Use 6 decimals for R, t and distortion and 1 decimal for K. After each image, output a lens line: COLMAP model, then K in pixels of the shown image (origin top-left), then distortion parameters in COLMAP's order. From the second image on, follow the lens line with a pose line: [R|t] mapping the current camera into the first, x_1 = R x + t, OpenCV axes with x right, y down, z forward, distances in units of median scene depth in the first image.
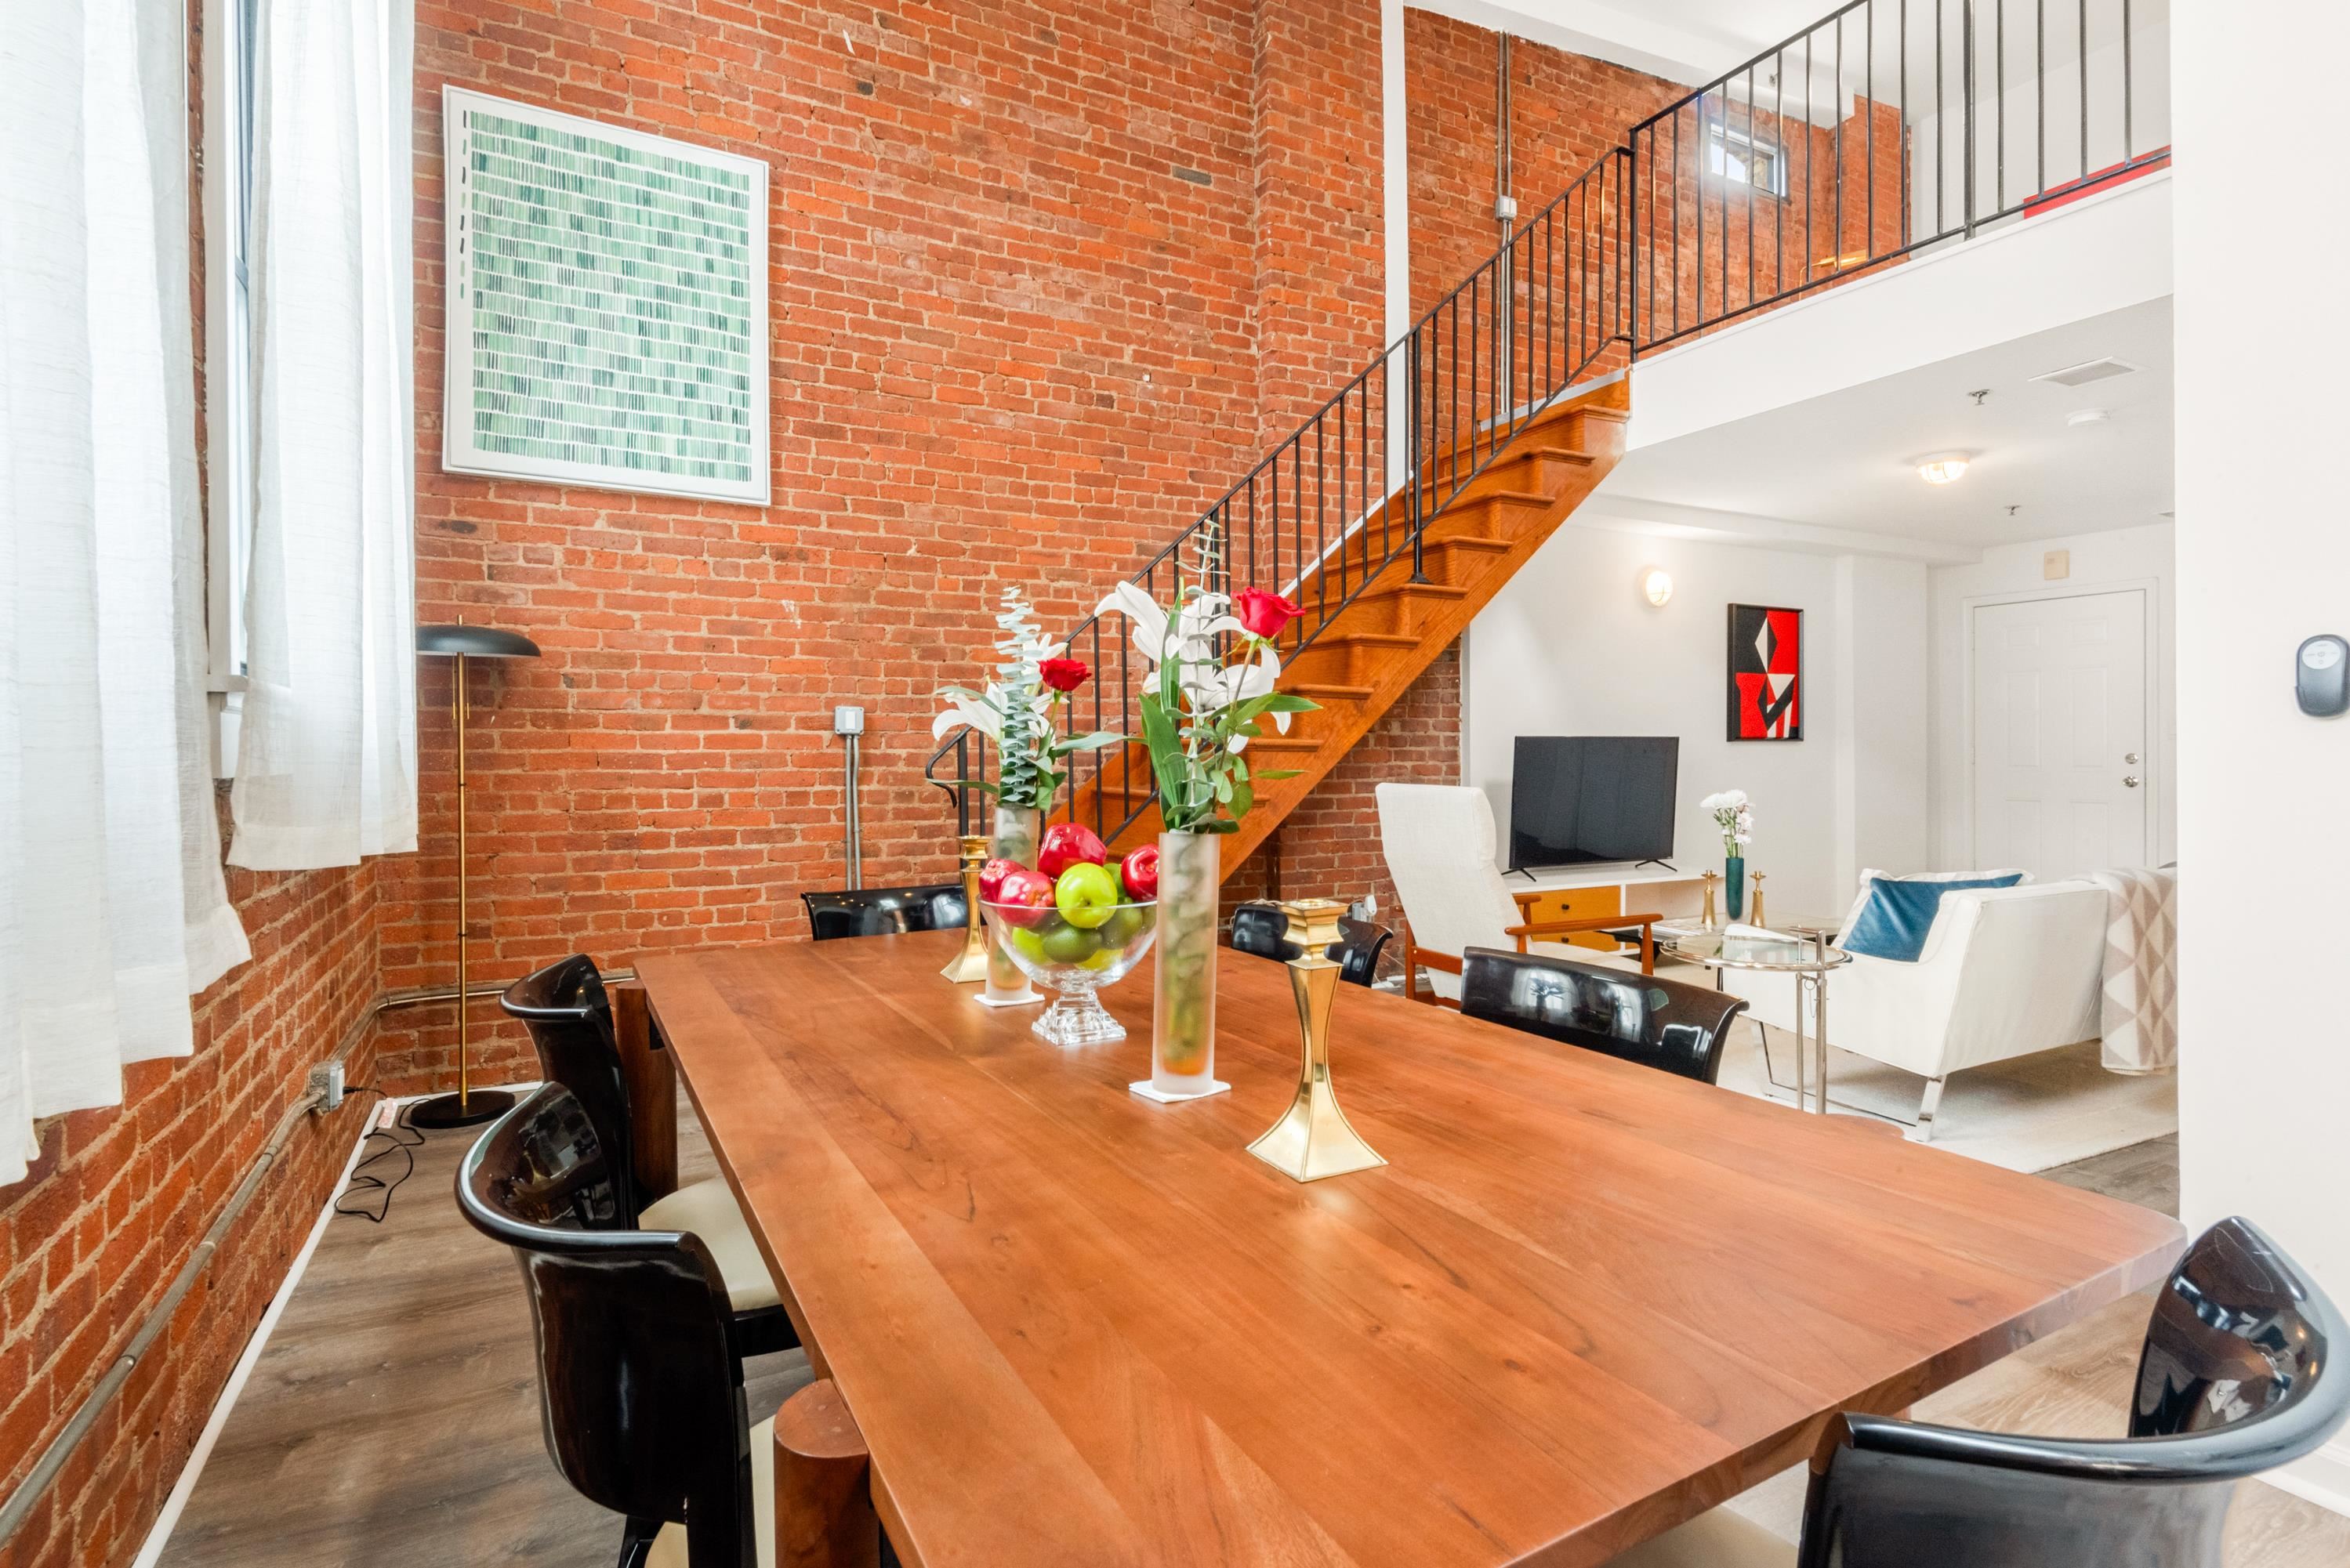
lens RADIAL K [[1145.0, 0, 1175.1], [0, 1145.0, 764.7], [0, 0, 1]] dist [0.048775, -0.042648]
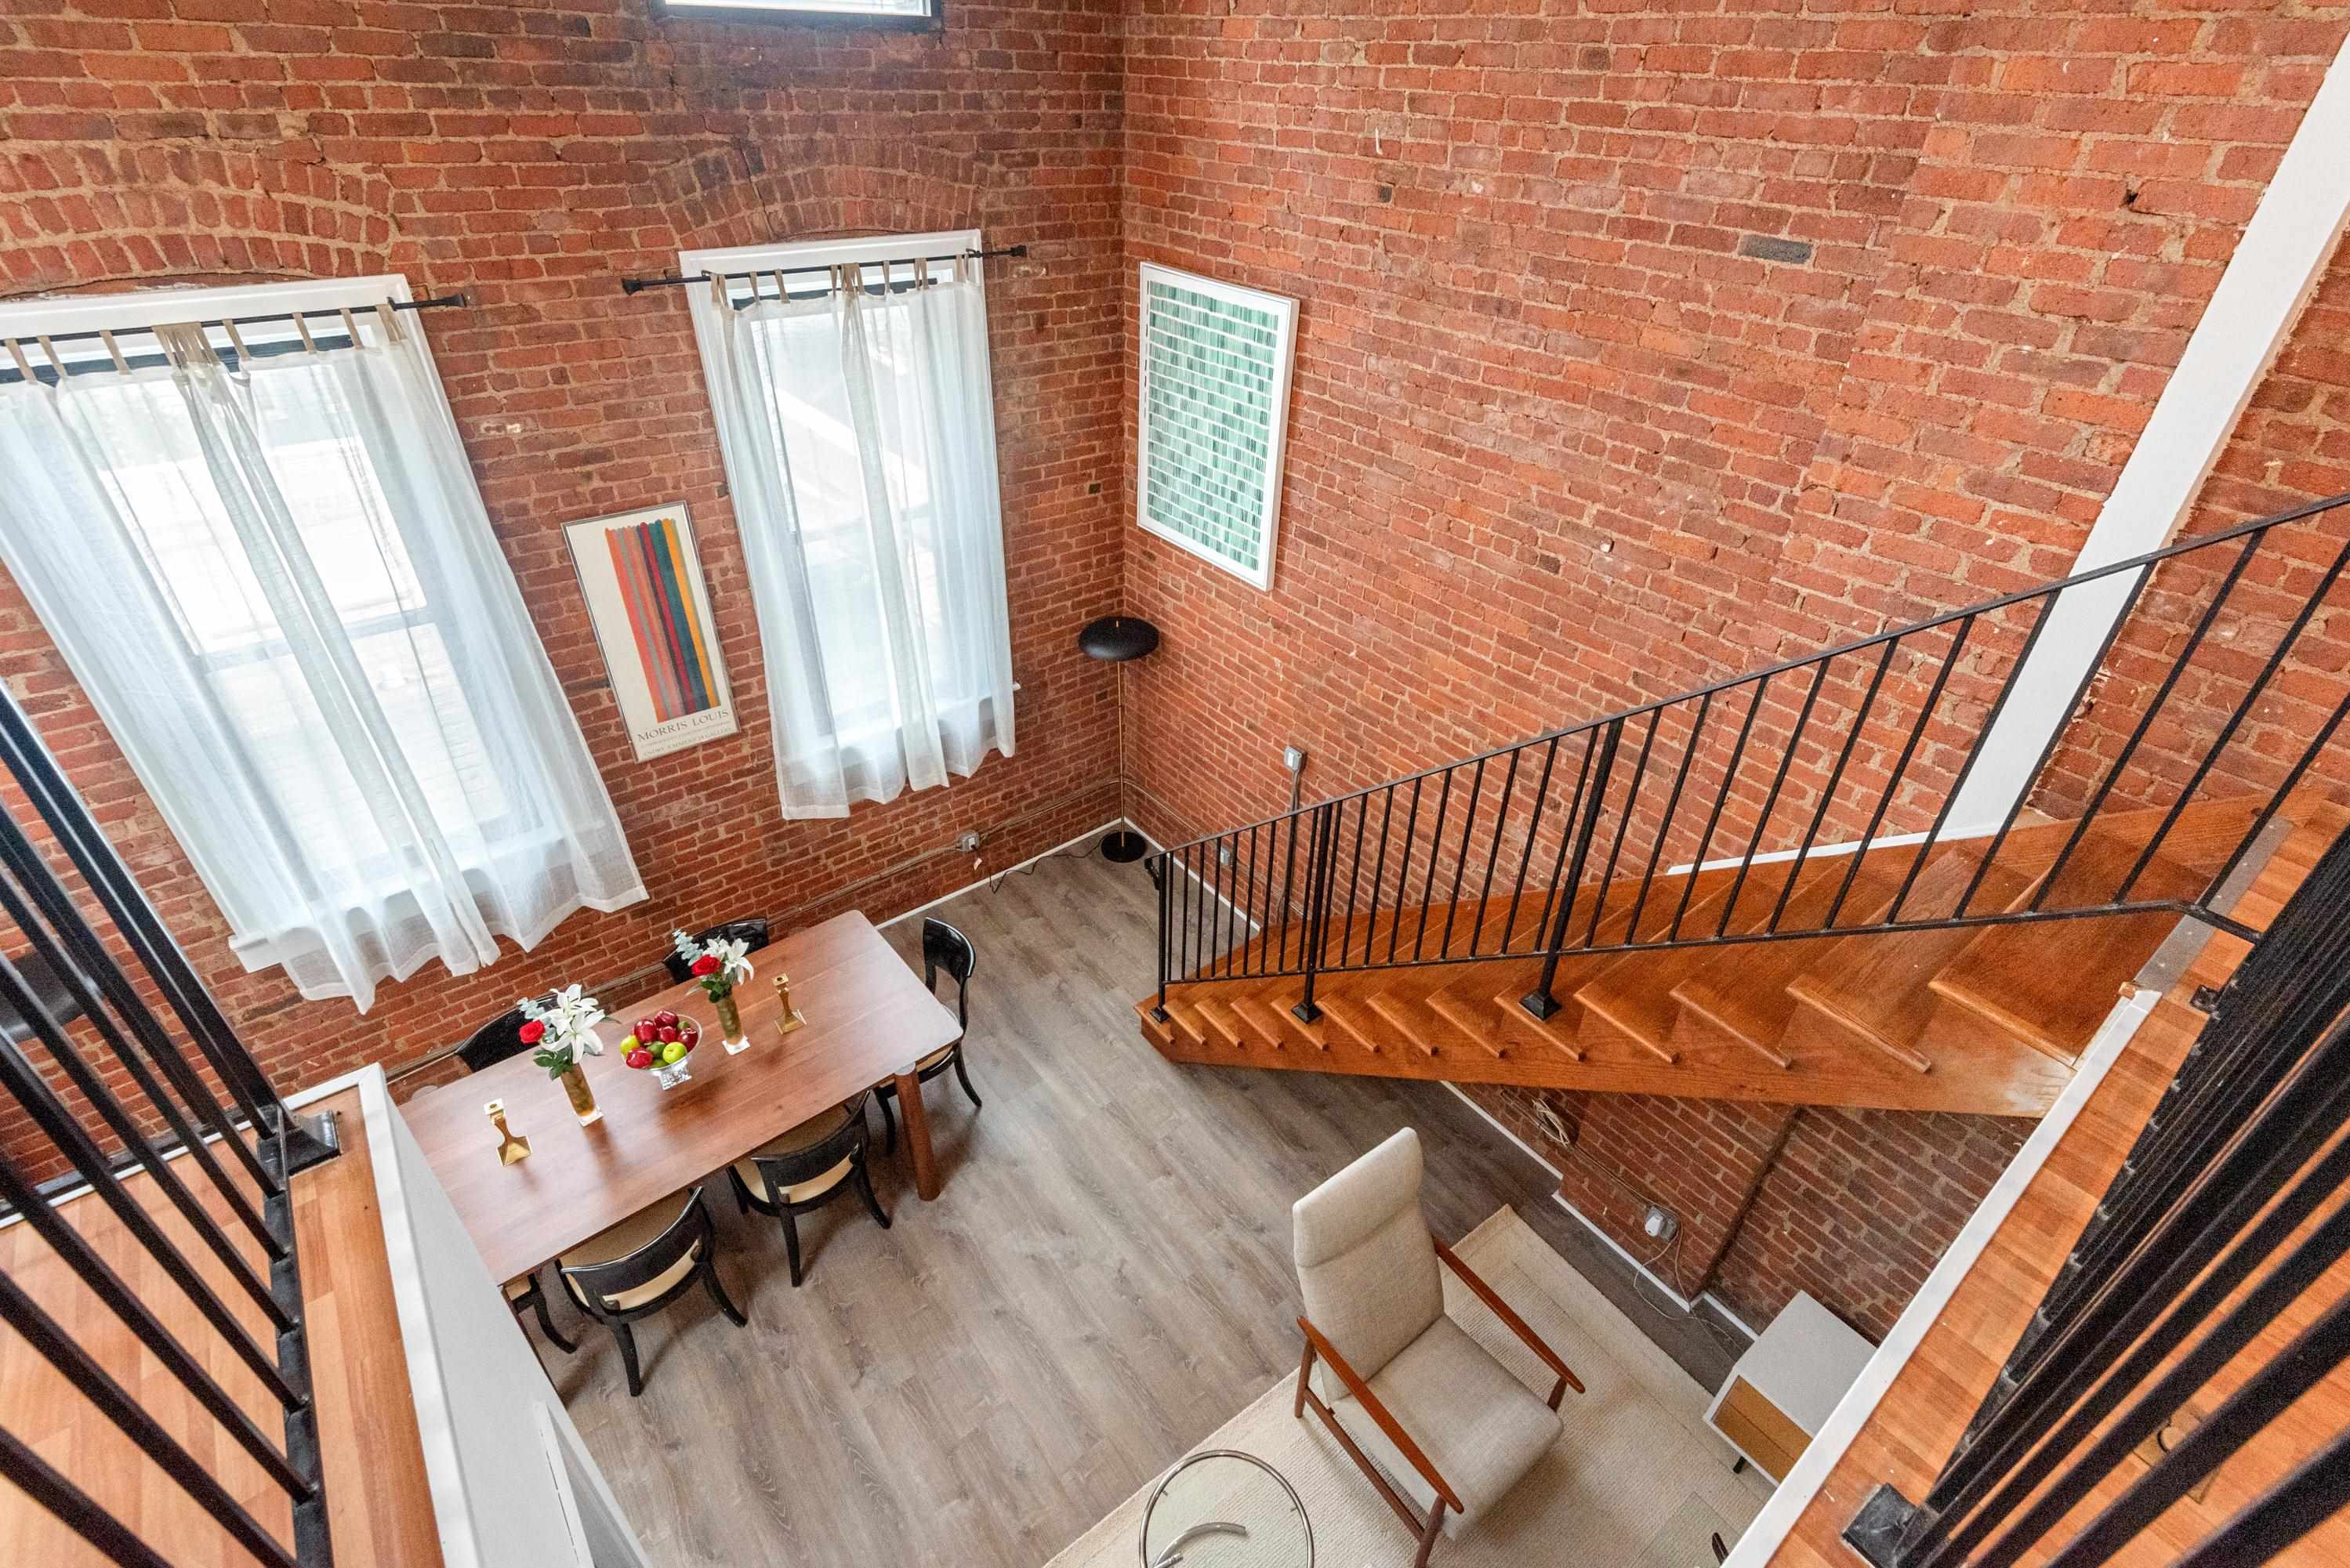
lens RADIAL K [[1070.7, 0, 1179.5], [0, 1070.7, 788.5], [0, 0, 1]] dist [0.035856, -0.024385]
pose [[0.174192, 0.565063, -0.806450, 0.675958], [-0.034562, 0.821974, 0.568475, -0.681186], [0.984105, -0.071151, 0.162711, 0.663608]]
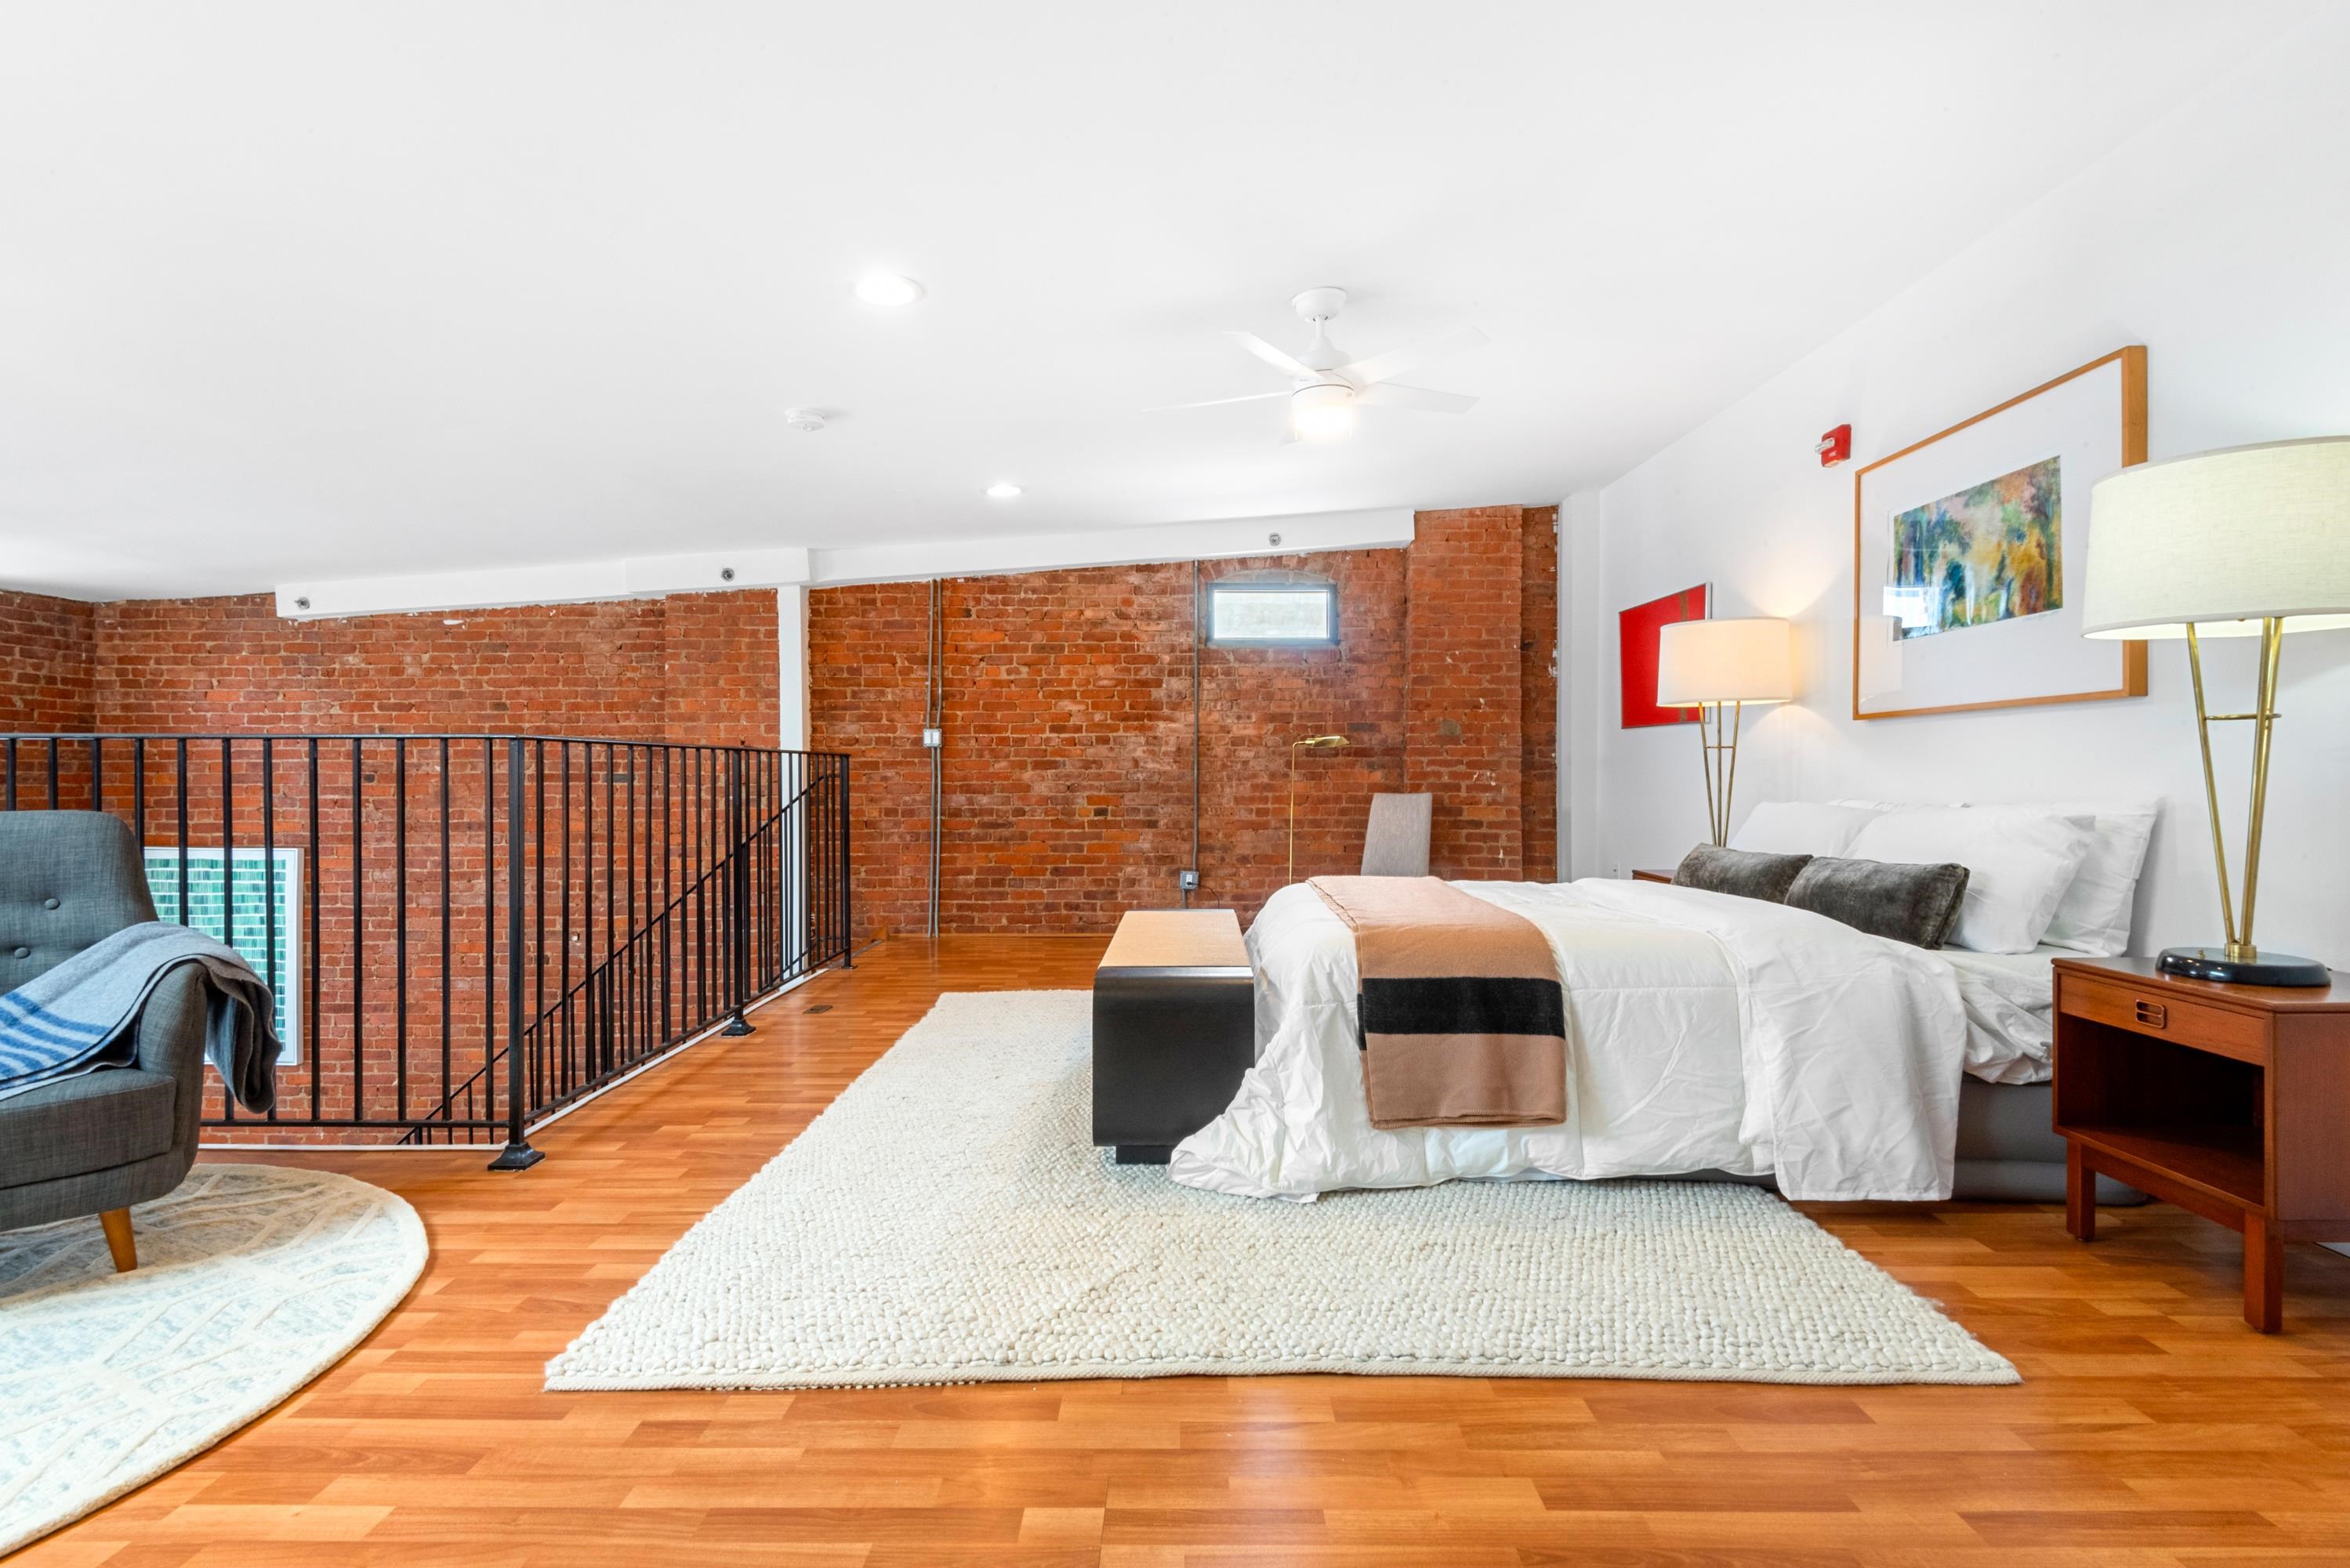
lens RADIAL K [[1079.5, 0, 1185.7], [0, 1079.5, 777.0], [0, 0, 1]] dist [0.042507, -0.027700]
pose [[0.877726, 0.007302, -0.479108, 1.350066], [-0.006997, 0.999973, 0.002422, -0.597908], [0.479113, 0.001227, 0.877753, 0.258613]]
